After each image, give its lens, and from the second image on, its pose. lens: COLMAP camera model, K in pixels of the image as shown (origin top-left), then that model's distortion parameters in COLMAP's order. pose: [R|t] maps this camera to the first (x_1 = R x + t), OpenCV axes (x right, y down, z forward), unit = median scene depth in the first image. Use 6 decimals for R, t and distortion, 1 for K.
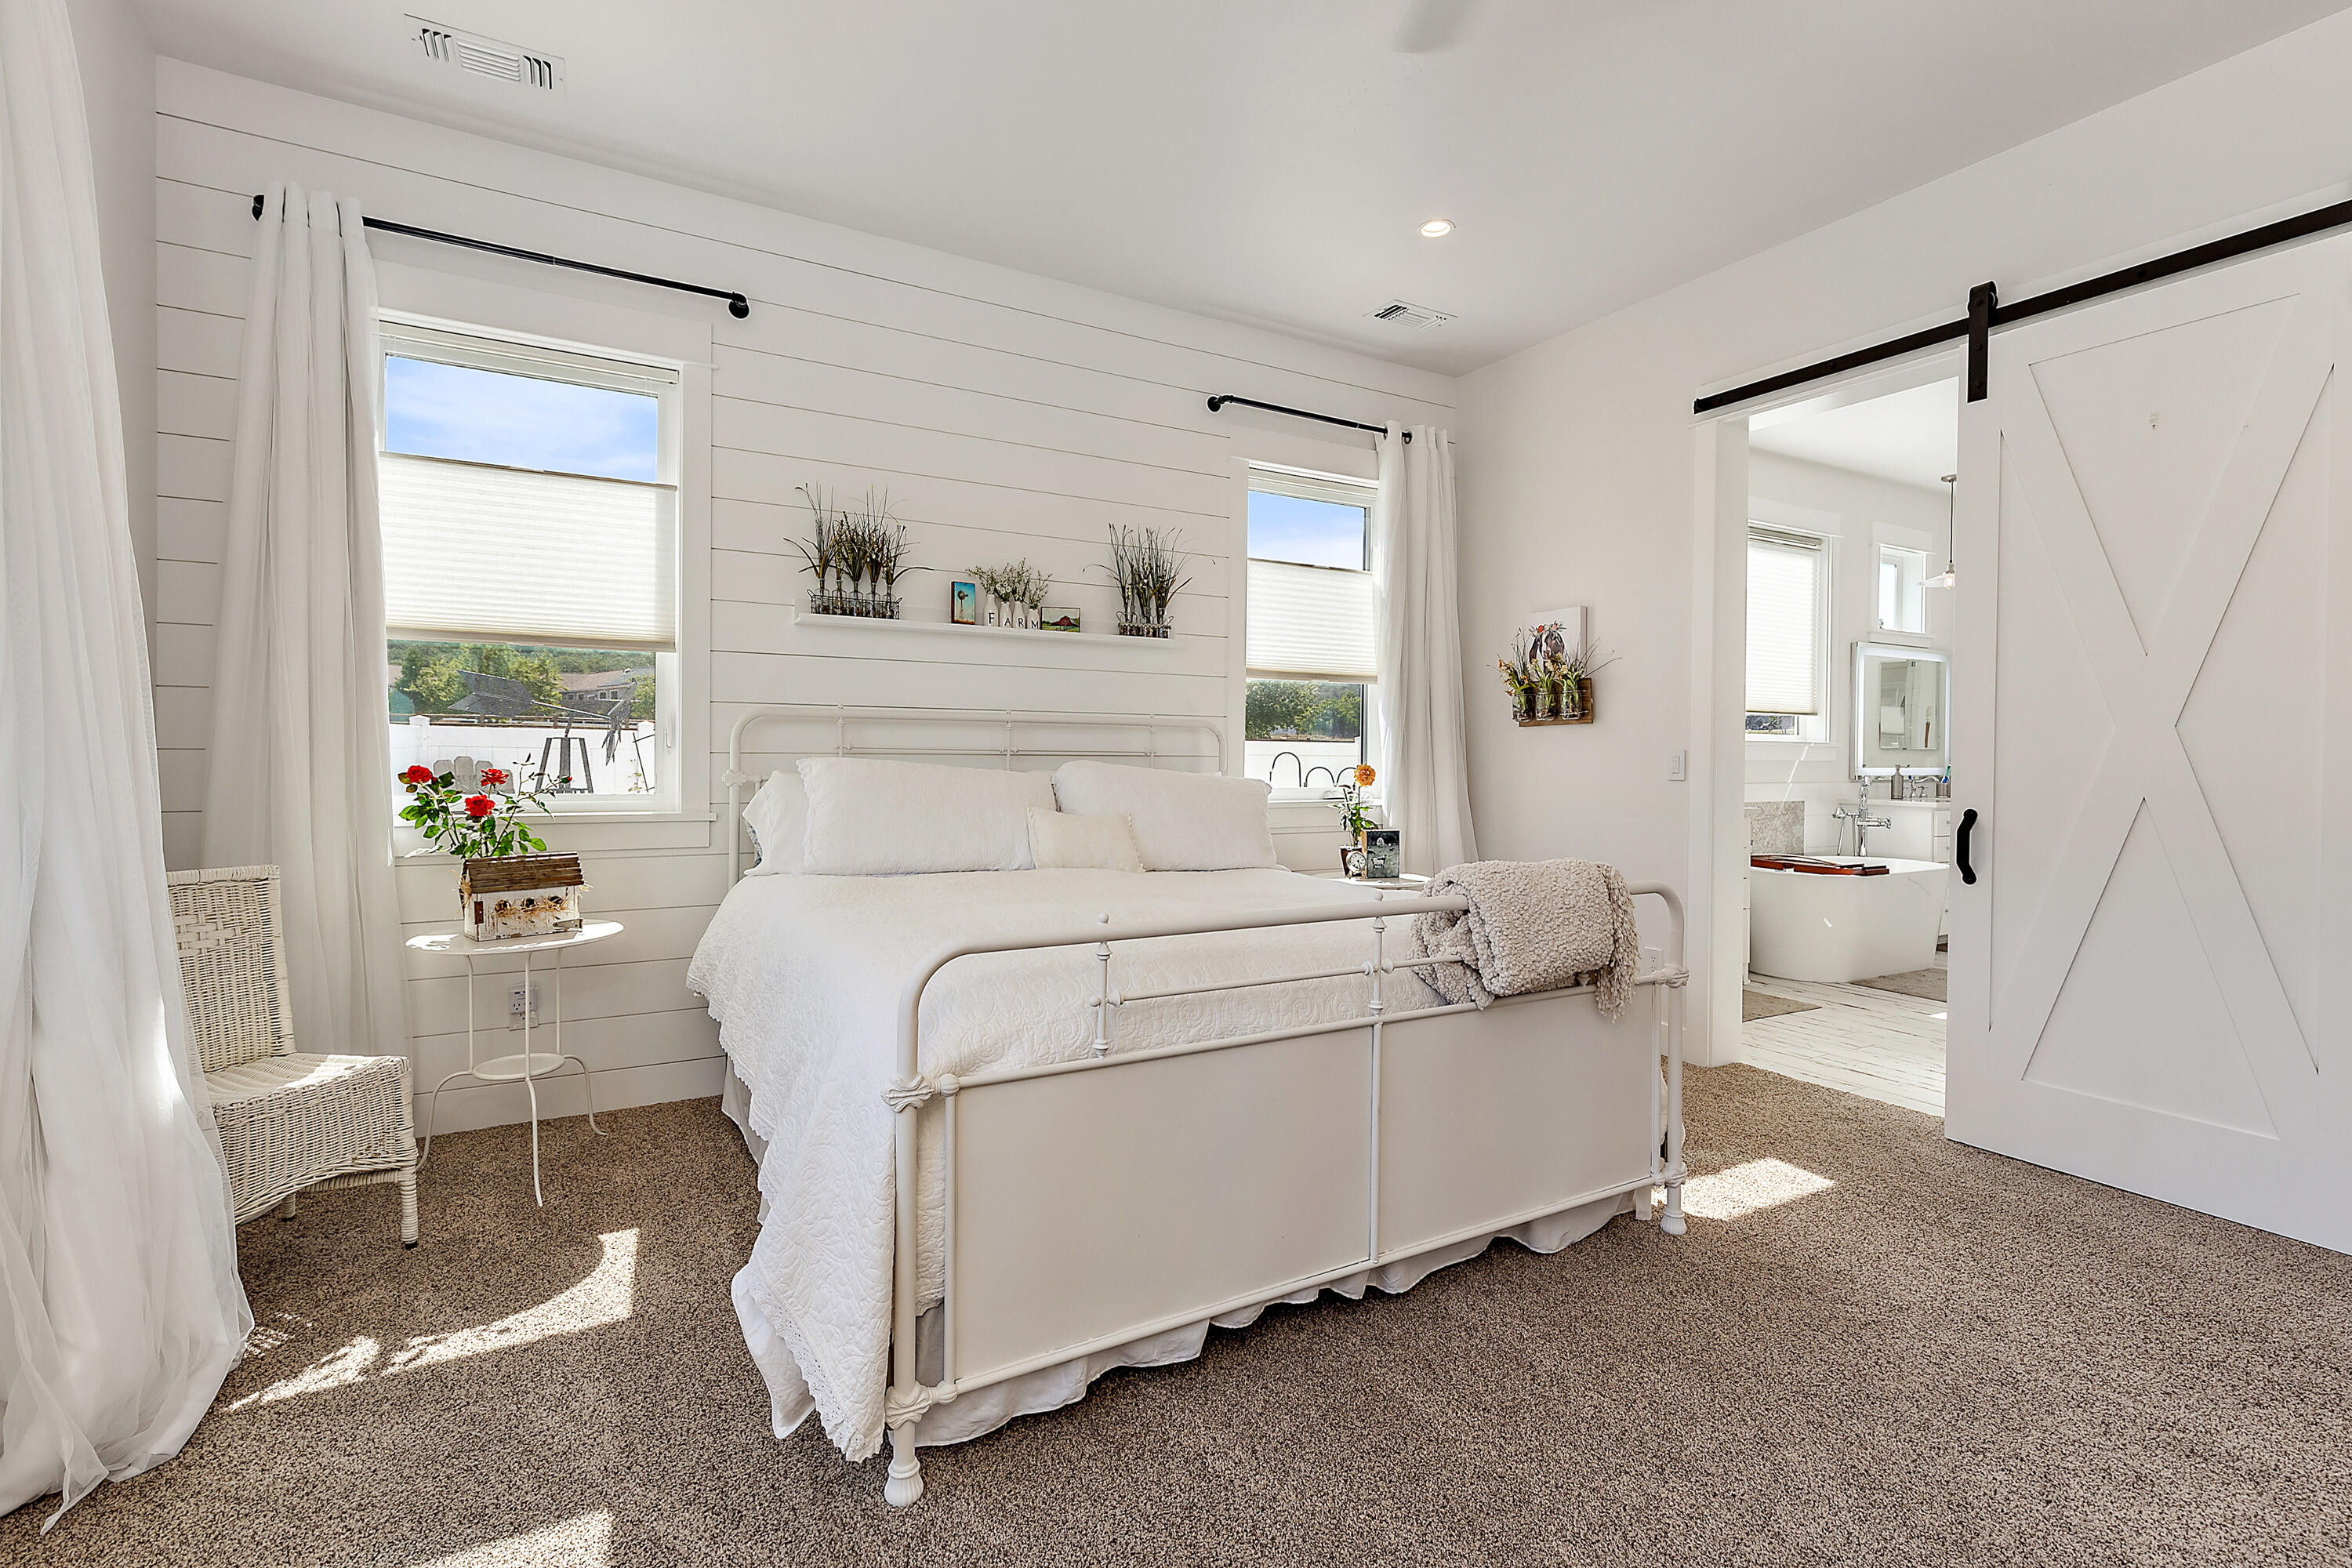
lens RADIAL K [[1074.1, 0, 1161.9], [0, 1074.1, 774.6], [0, 0, 1]] dist [0.002959, 0.000245]
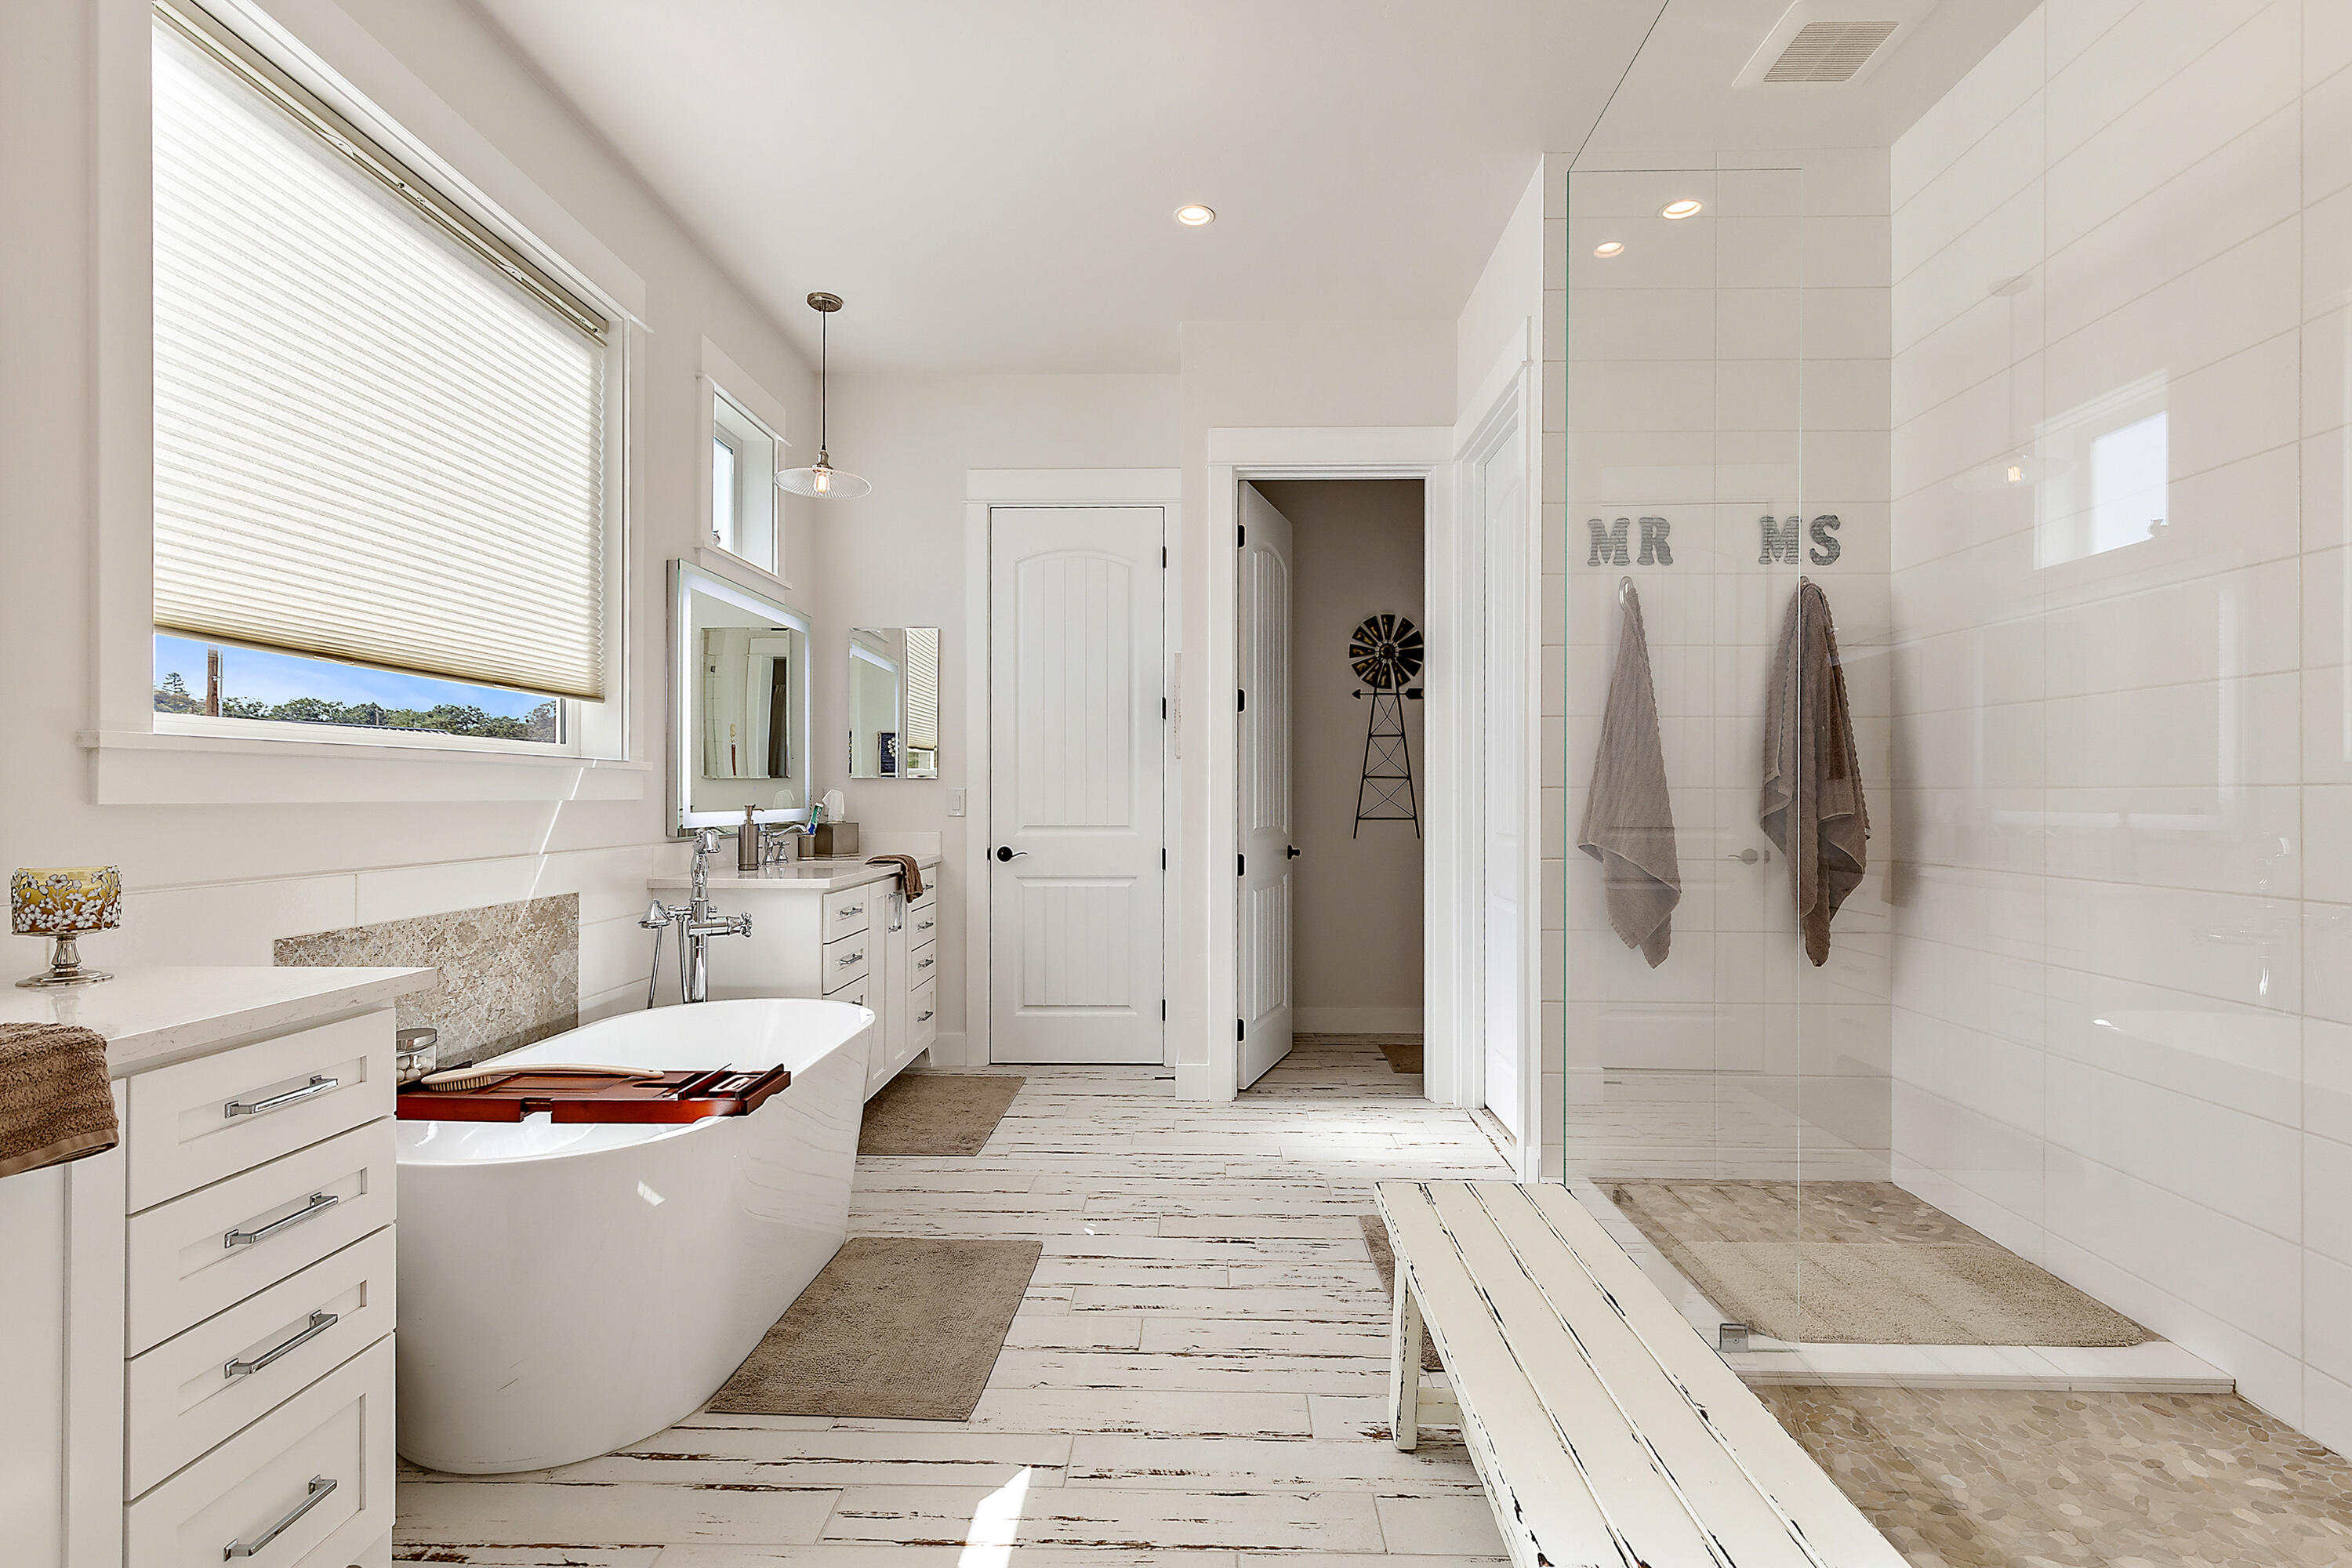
lens RADIAL K [[1074.1, 0, 1163.8], [0, 1074.1, 787.8], [0, 0, 1]] dist [0.002959, 0.000245]
pose [[0.515102, 0.000767, 0.857129, 0.336805], [0.020670, 0.999698, -0.013316, -0.006445], [-0.856880, 0.024576, 0.514930, 0.556054]]
